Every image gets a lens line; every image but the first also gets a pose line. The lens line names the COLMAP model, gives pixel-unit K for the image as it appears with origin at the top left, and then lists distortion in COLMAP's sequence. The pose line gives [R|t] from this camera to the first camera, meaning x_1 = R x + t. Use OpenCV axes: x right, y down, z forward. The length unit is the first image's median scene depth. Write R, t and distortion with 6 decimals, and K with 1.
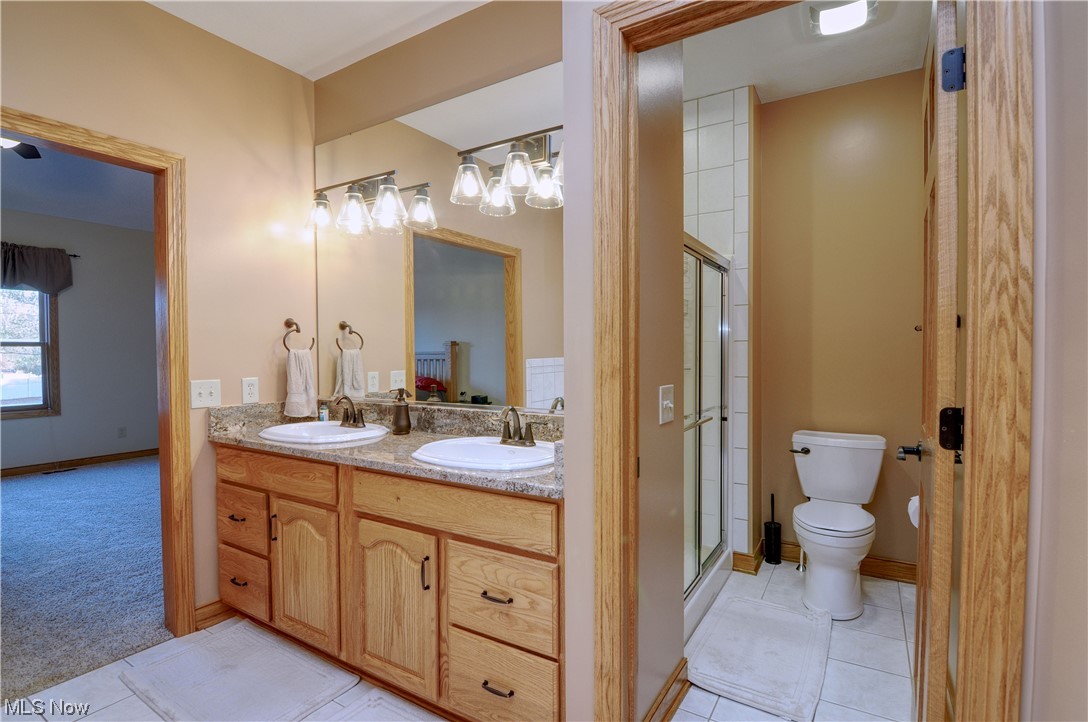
lens RADIAL K [[523.6, 0, 546.6], [0, 523.6, 363.9], [0, 0, 1]] dist [-0.000133, -0.013968]
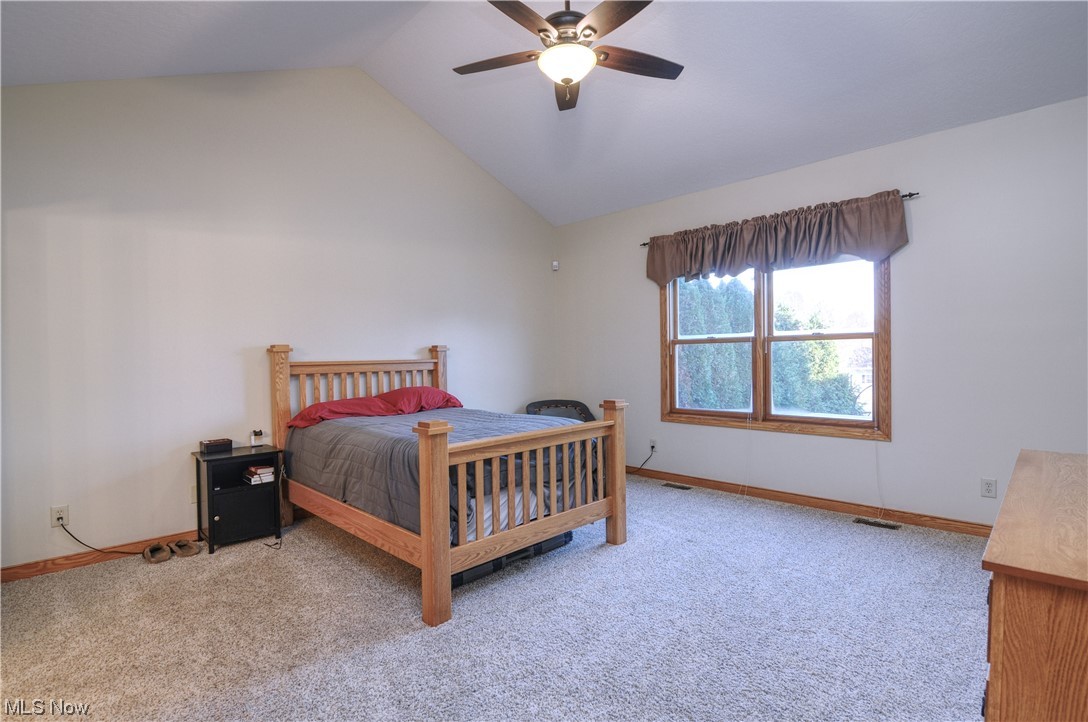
lens RADIAL K [[523.6, 0, 546.6], [0, 523.6, 363.9], [0, 0, 1]] dist [-0.000133, -0.013968]
pose [[-0.228405, 0.033628, -0.972985, -0.184756], [-0.007954, 0.999305, 0.036405, -0.022117], [0.973534, 0.016054, -0.227979, 0.730811]]
